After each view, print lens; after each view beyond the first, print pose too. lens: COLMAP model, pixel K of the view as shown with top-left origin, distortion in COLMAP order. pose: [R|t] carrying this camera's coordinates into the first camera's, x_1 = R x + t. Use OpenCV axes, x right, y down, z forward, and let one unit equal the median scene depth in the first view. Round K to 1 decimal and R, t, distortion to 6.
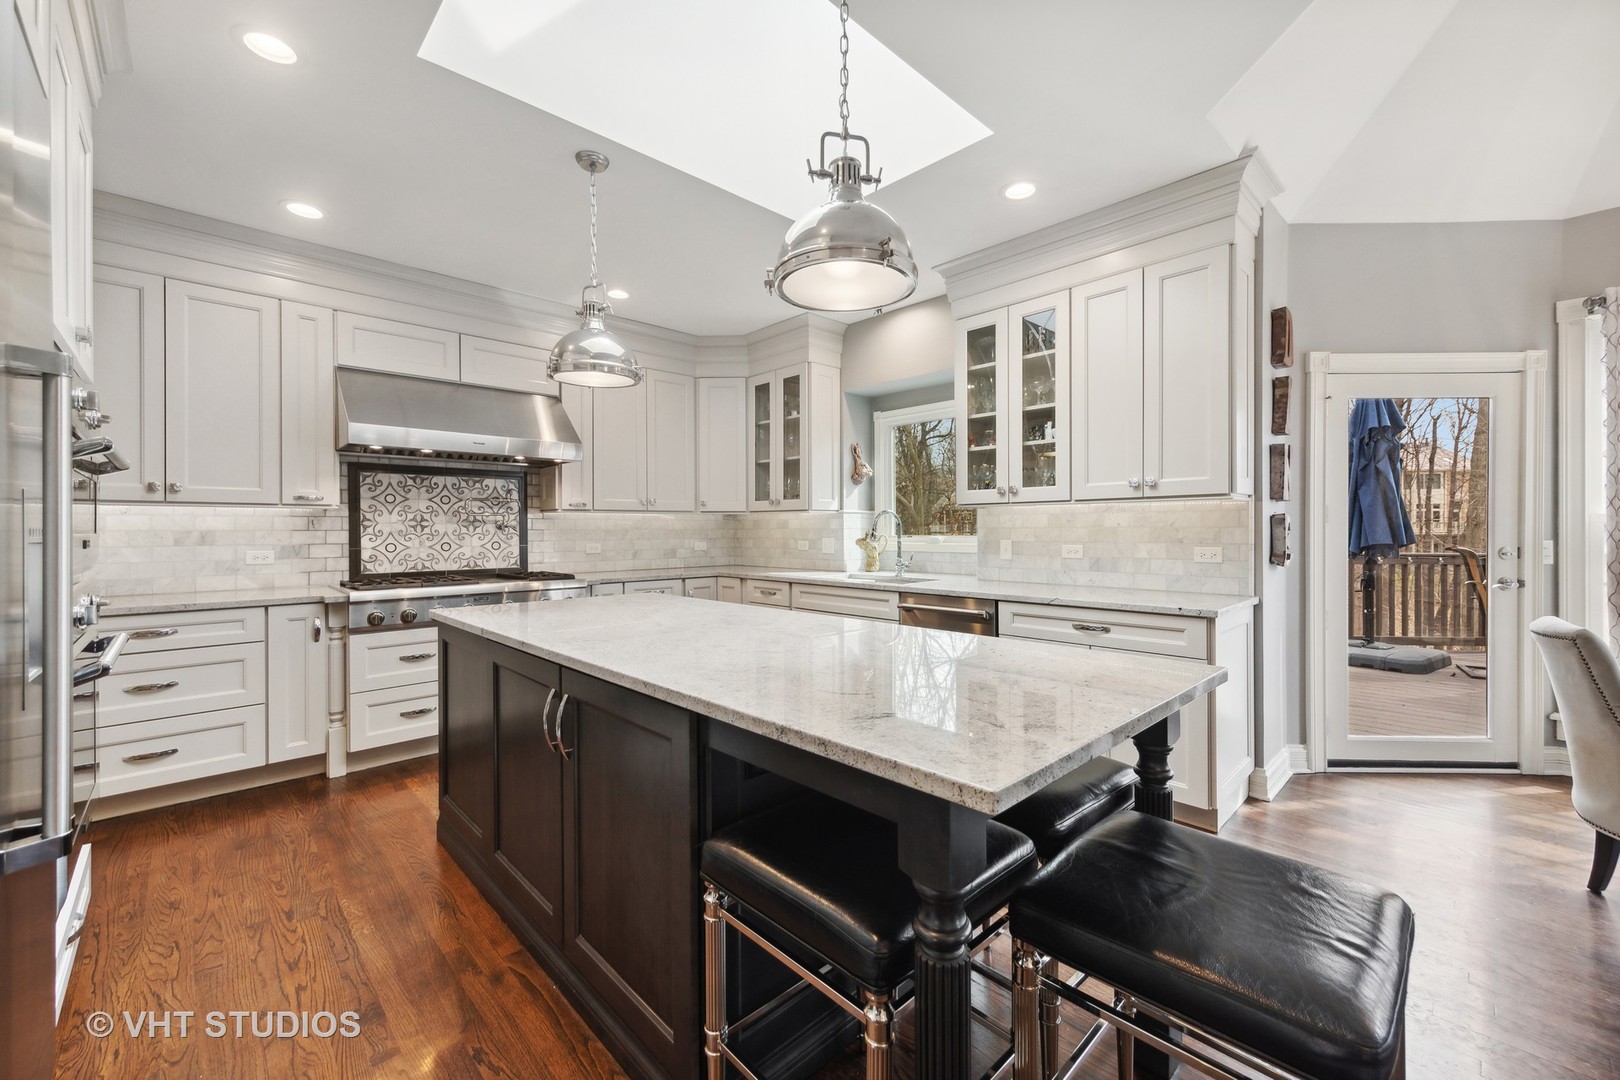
lens RADIAL K [[655.9, 0, 815.2], [0, 655.9, 528.1], [0, 0, 1]] dist [0.010374, -0.000409]
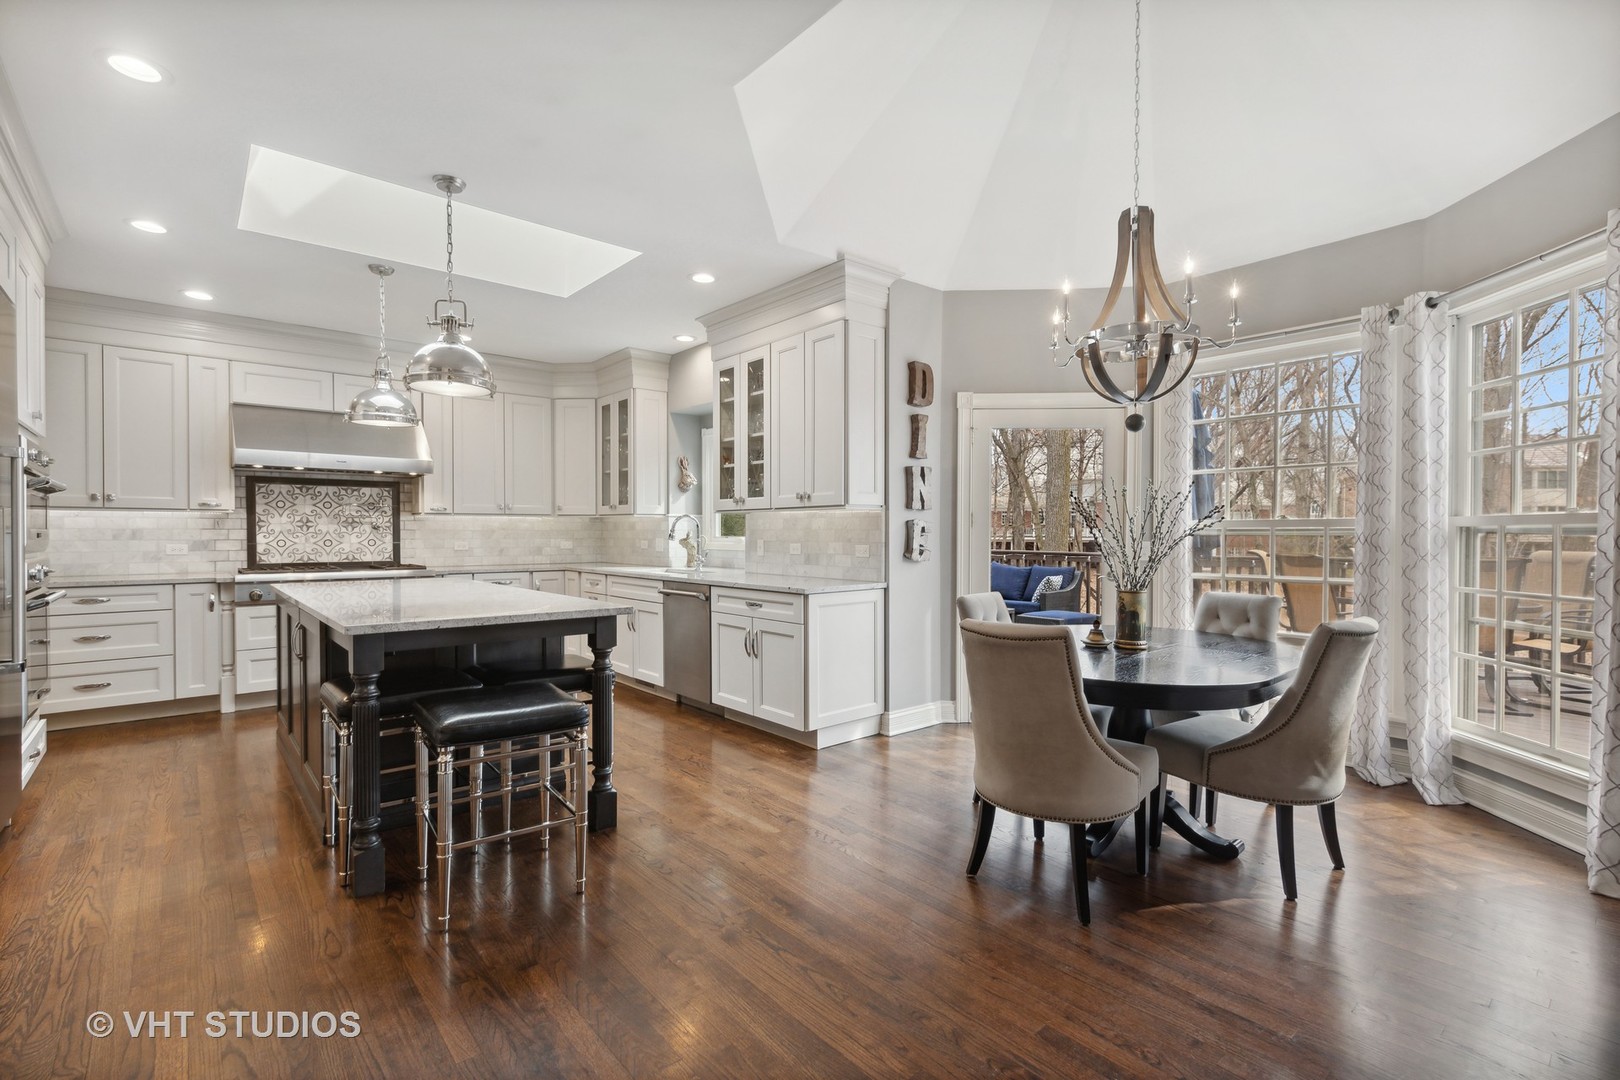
lens RADIAL K [[750.2, 0, 809.1], [0, 750.2, 537.6], [0, 0, 1]] dist [0.016990, 0.000654]
pose [[0.997817, 0.005285, -0.065830, 0.522968], [-0.004668, 0.999944, 0.009530, 0.000555], [0.065877, -0.009202, 0.997785, -0.431378]]
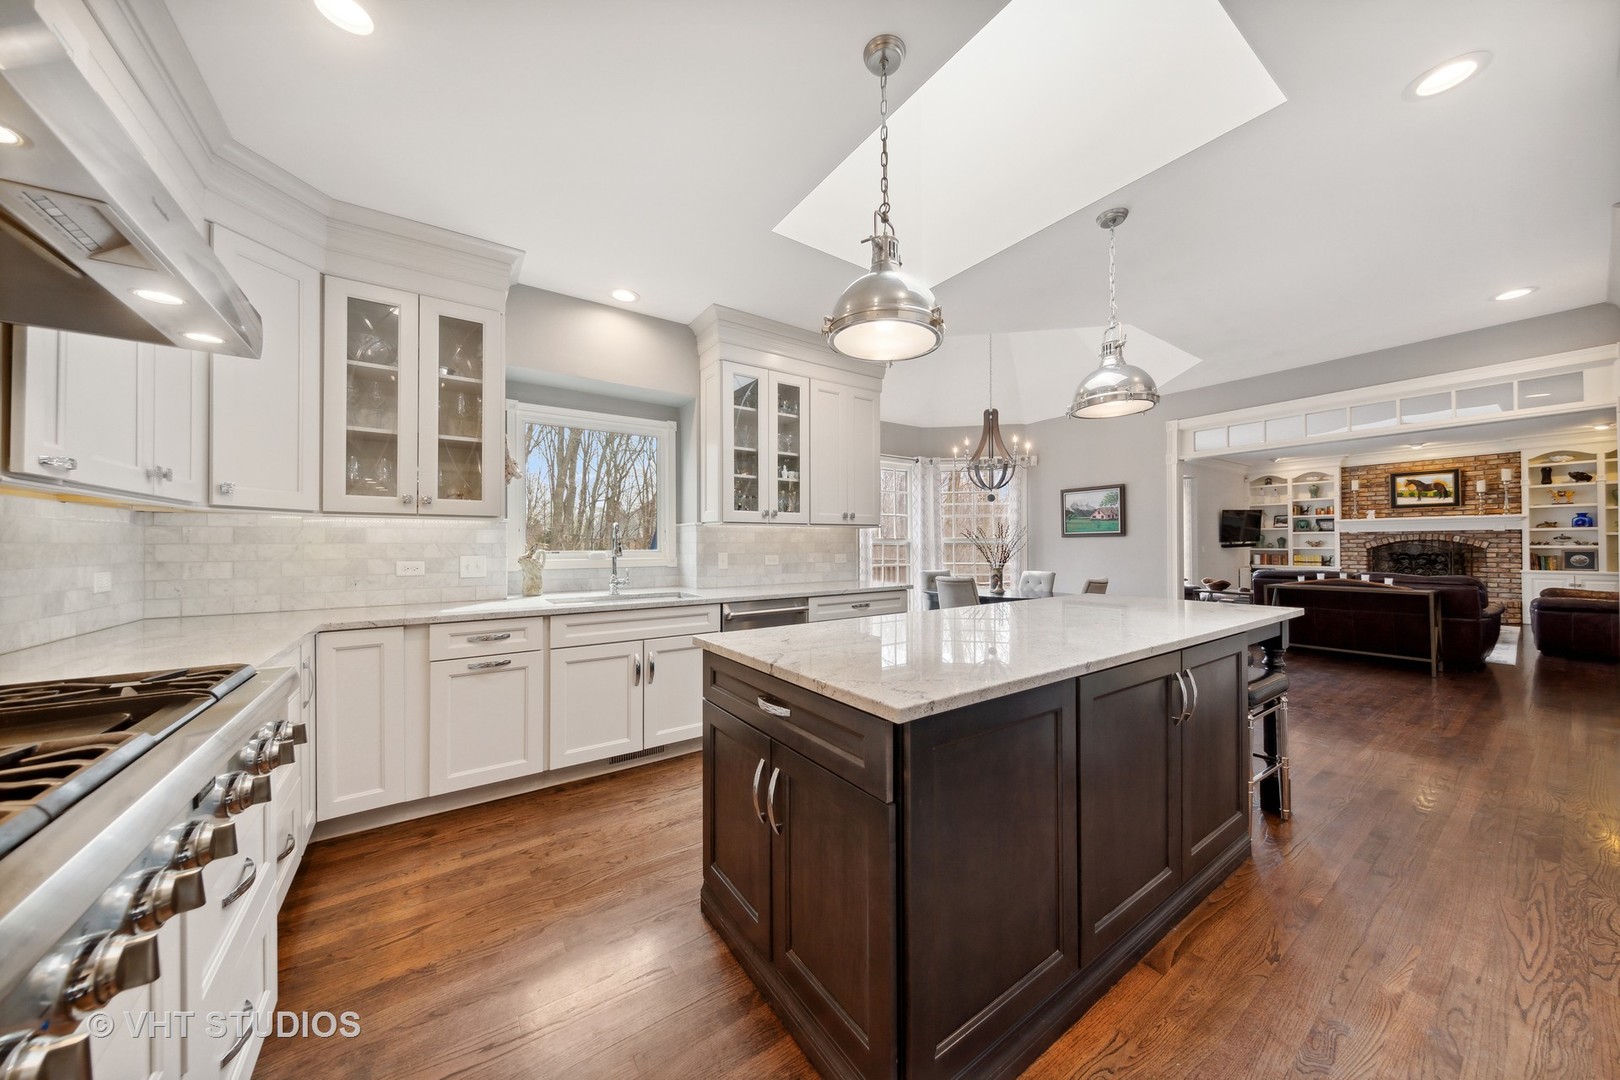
lens RADIAL K [[531.9, 0, 821.2], [0, 531.9, 544.7], [0, 0, 1]] dist [0.001370, 0.000068]
pose [[0.158534, -0.000182, 0.987354, -0.716448], [-0.000687, 1.000000, 0.000294, 0.003011], [-0.987353, -0.000725, 0.158534, 0.734385]]
